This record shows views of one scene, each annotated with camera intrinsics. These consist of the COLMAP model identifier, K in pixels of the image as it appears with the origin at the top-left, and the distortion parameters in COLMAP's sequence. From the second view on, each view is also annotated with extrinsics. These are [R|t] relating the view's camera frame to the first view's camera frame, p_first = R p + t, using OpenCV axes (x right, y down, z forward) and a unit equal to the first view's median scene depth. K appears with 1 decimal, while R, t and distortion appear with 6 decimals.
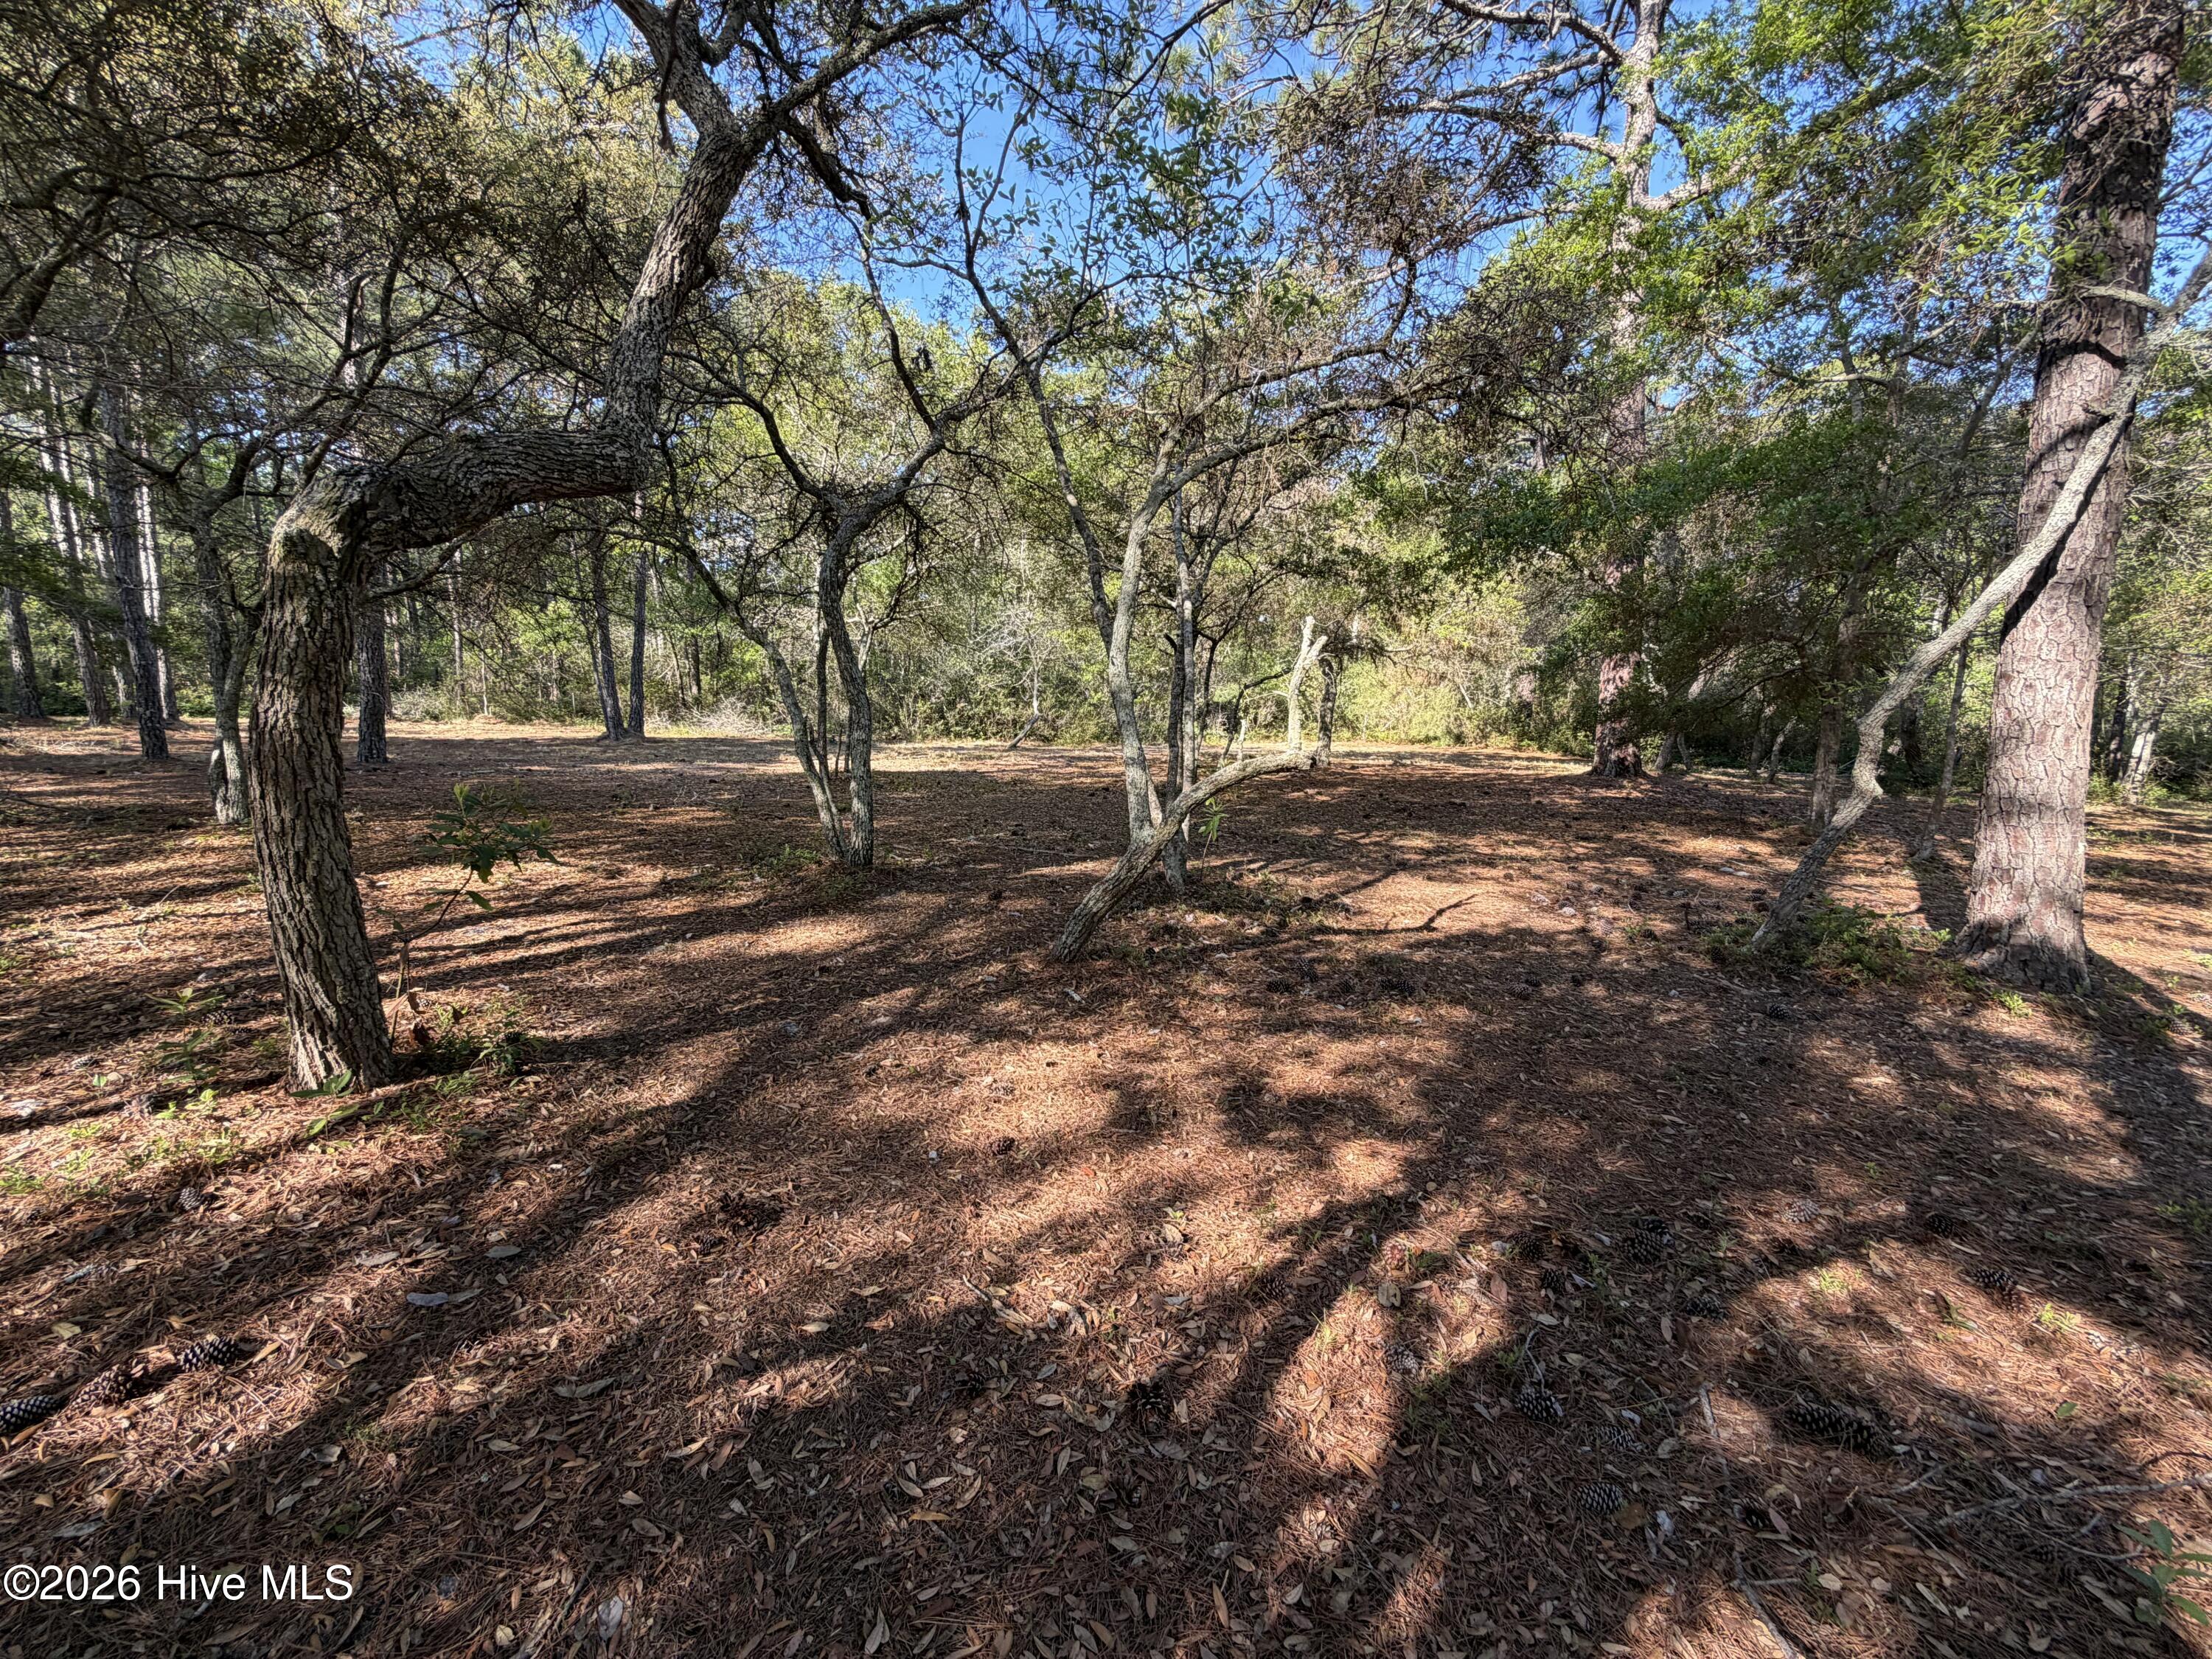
lens RADIAL K [[880.7, 0, 1098.7], [0, 880.7, 824.7], [0, 0, 1]] dist [0.000021, 0.000050]
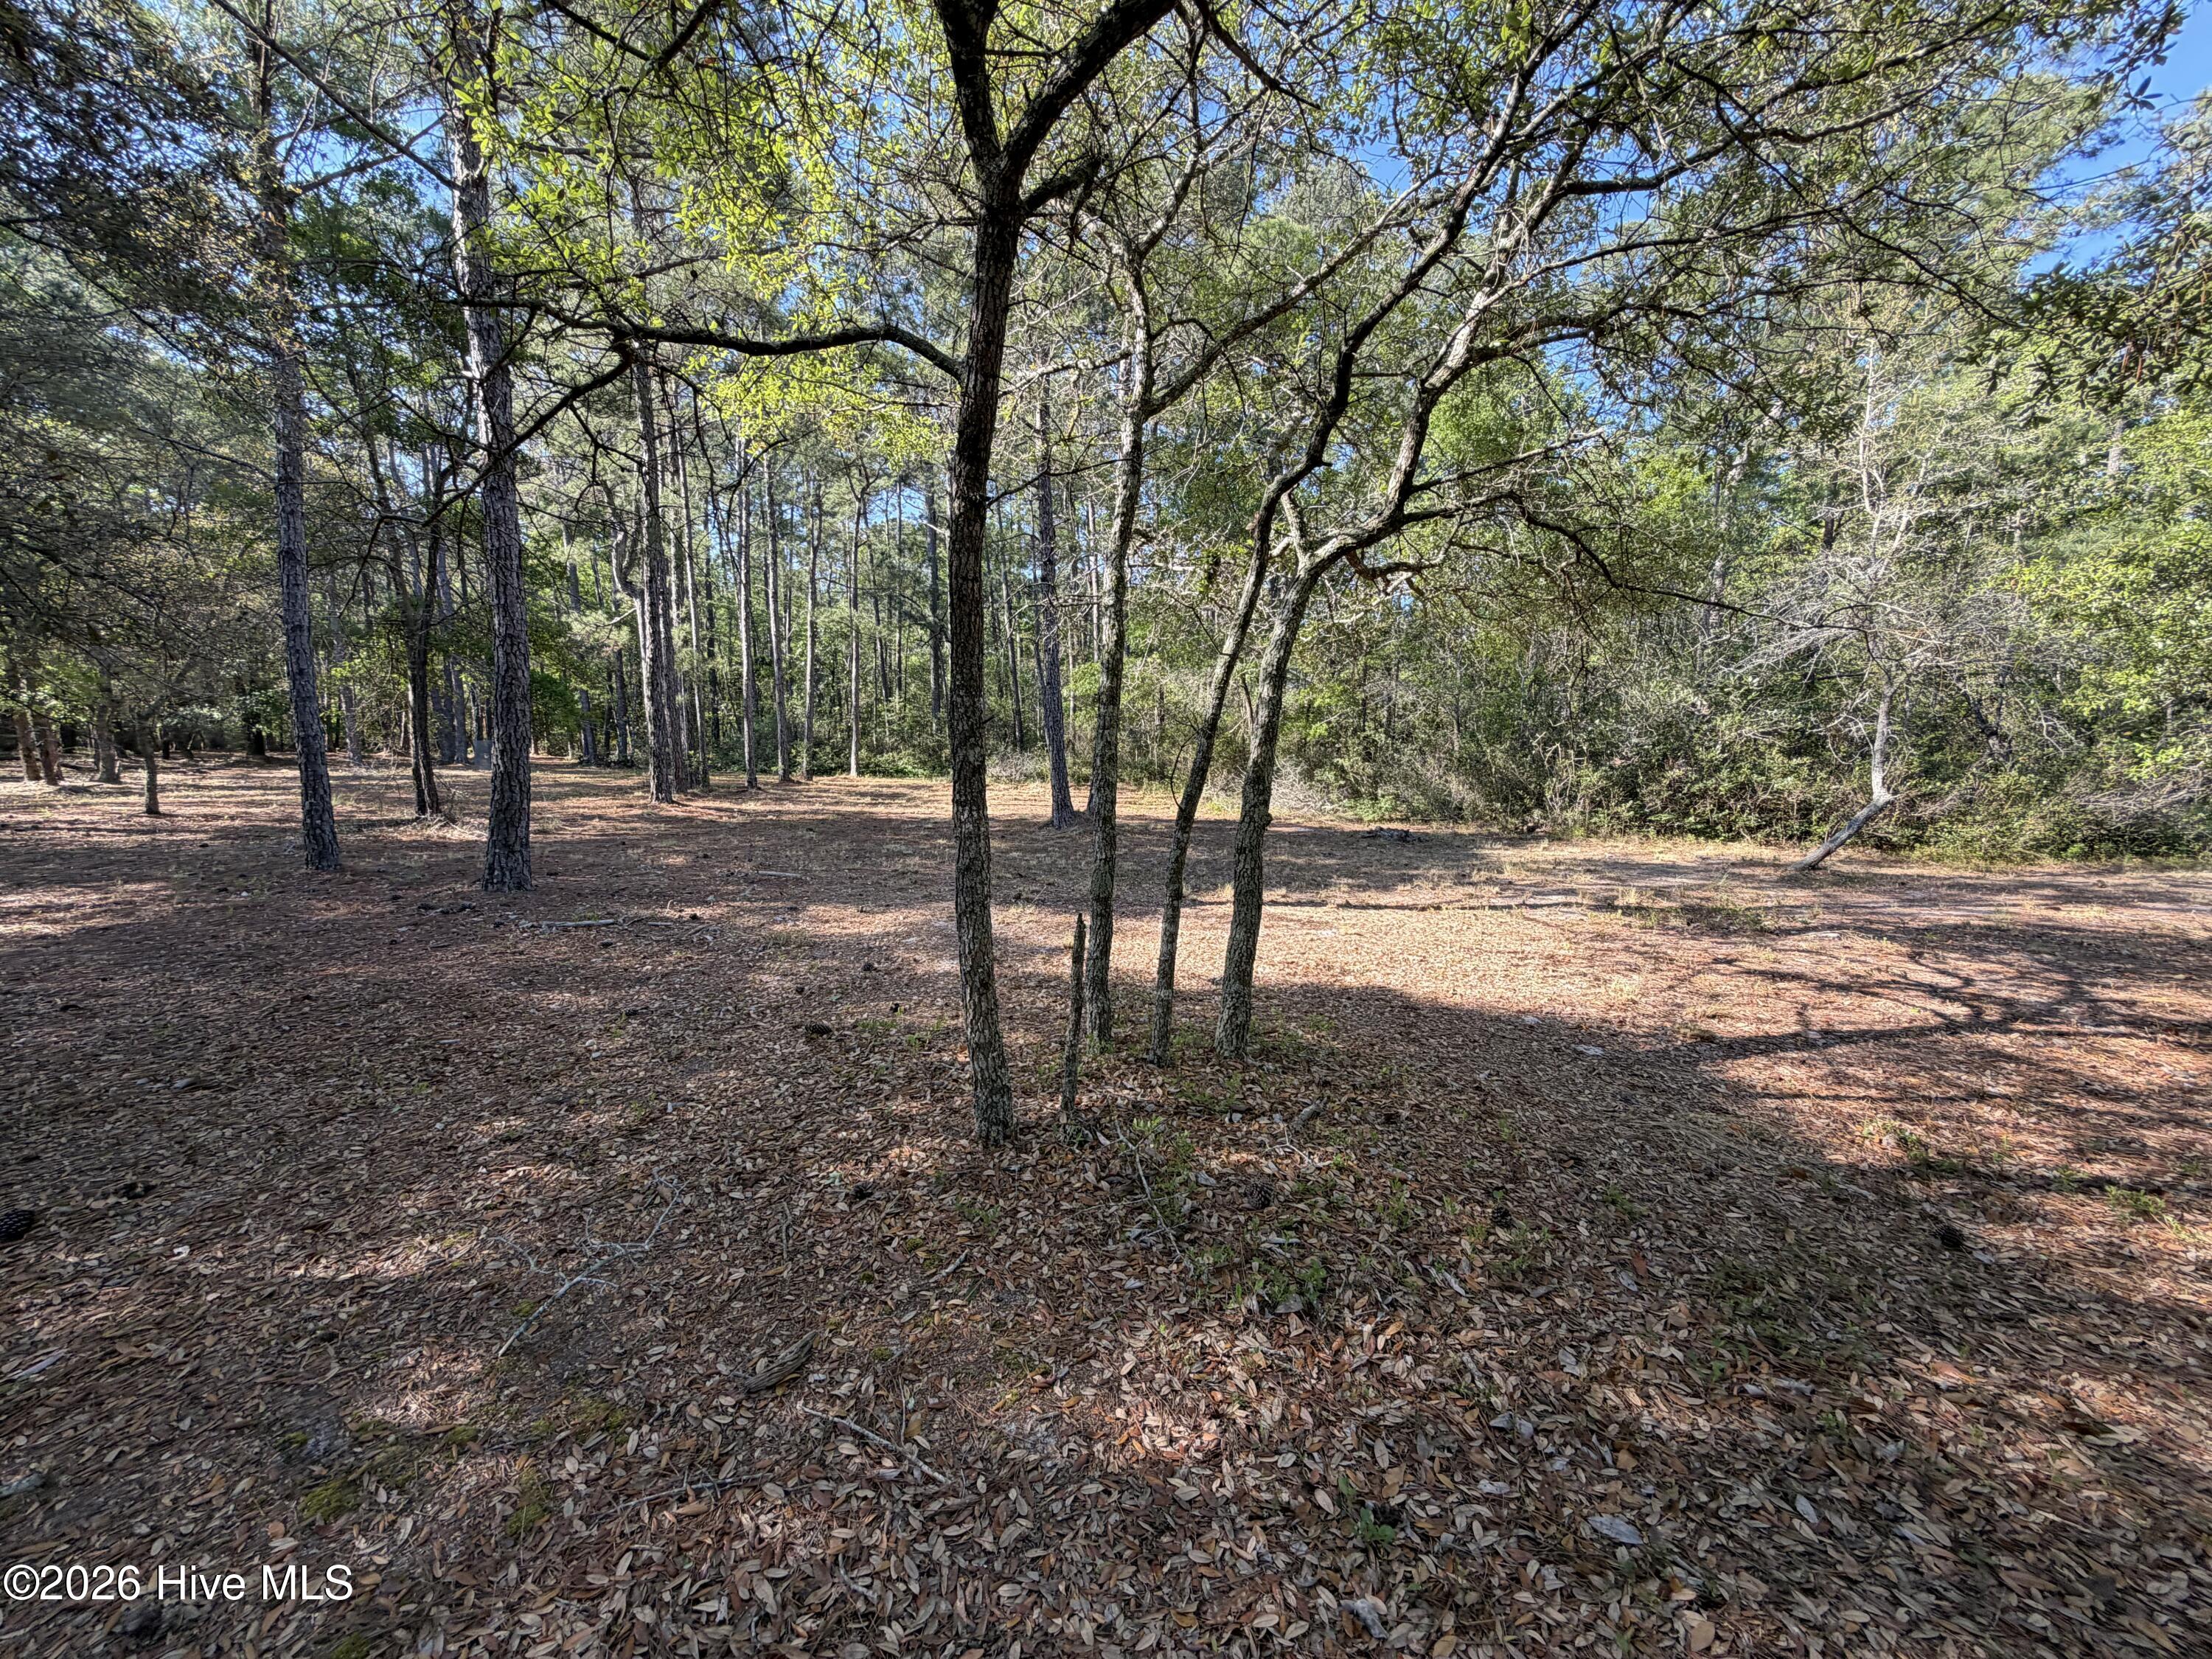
lens RADIAL K [[880.7, 0, 1099.4], [0, 880.7, 828.4], [0, 0, 1]] dist [0.000021, 0.000050]
pose [[0.740594, 0.049194, -0.670150, -0.059252], [-0.083468, 0.996327, -0.019104, -0.065238], [0.666749, 0.070084, 0.741980, 0.395798]]
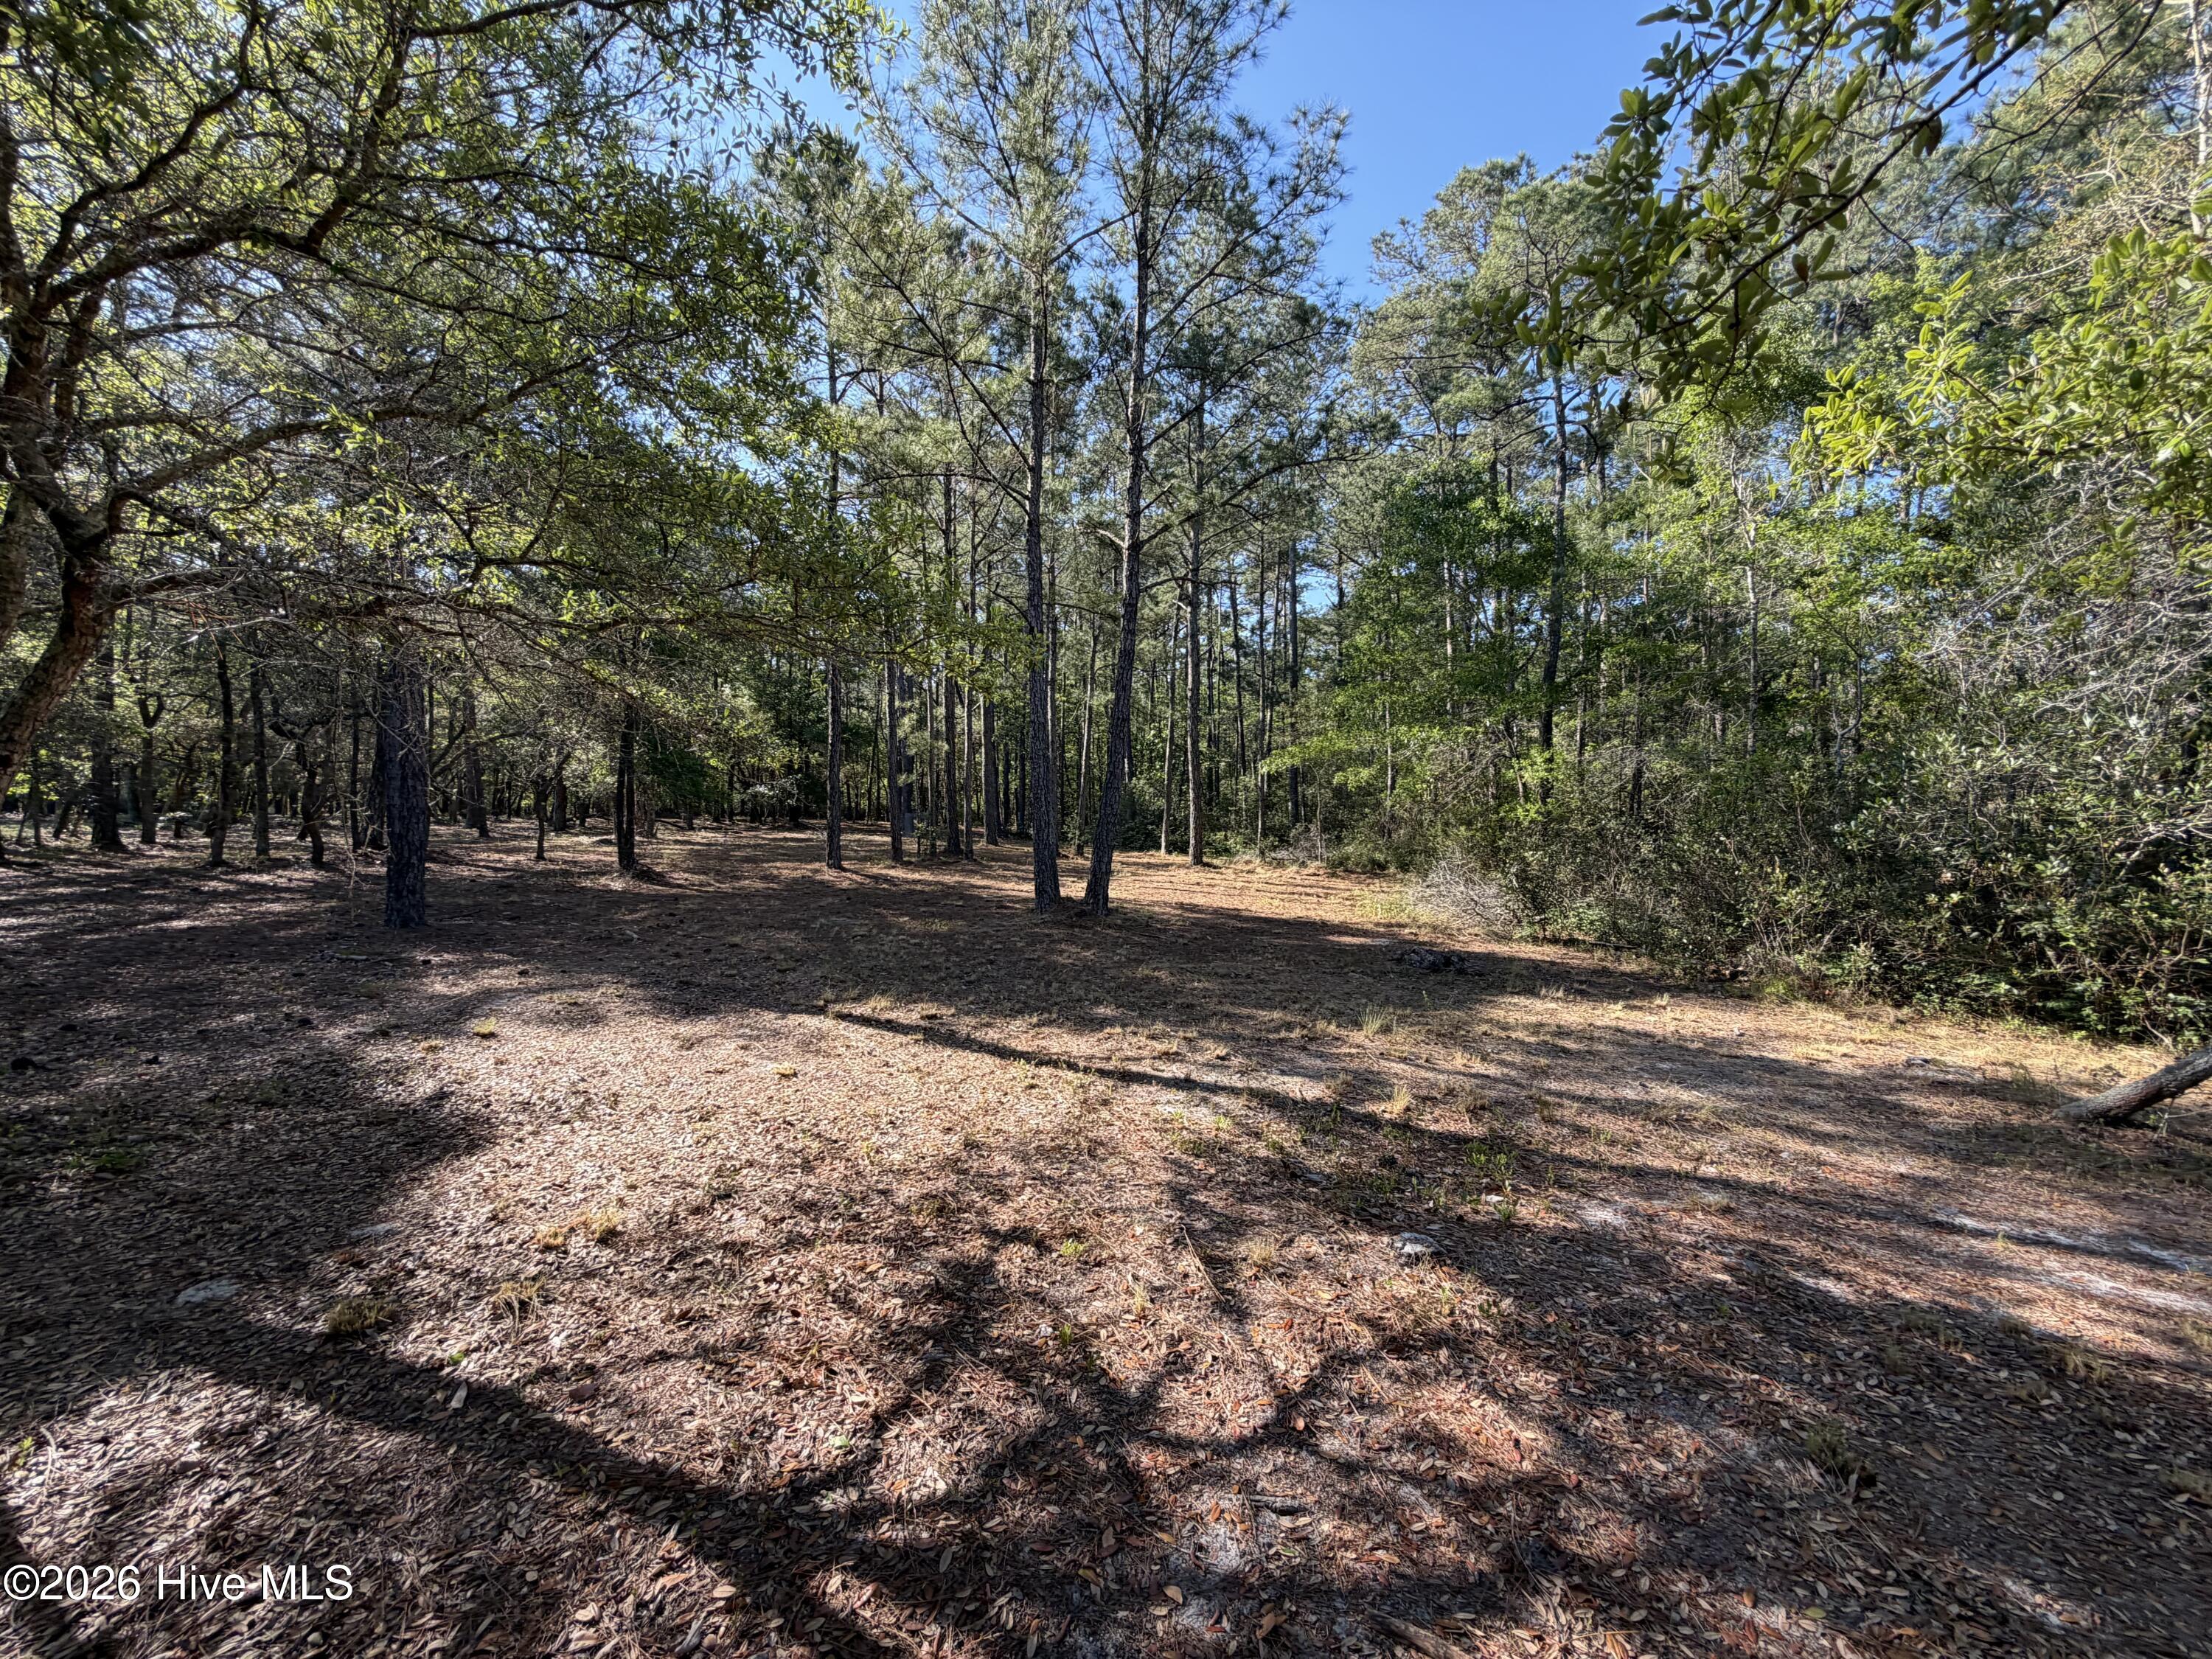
lens RADIAL K [[880.7, 0, 1107.9], [0, 880.7, 831.6], [0, 0, 1]] dist [0.000021, 0.000050]
pose [[0.271954, 0.003522, -0.962304, 0.033820], [-0.152242, 0.987557, -0.039410, -0.102459], [0.950191, 0.157221, 0.269106, 0.656984]]
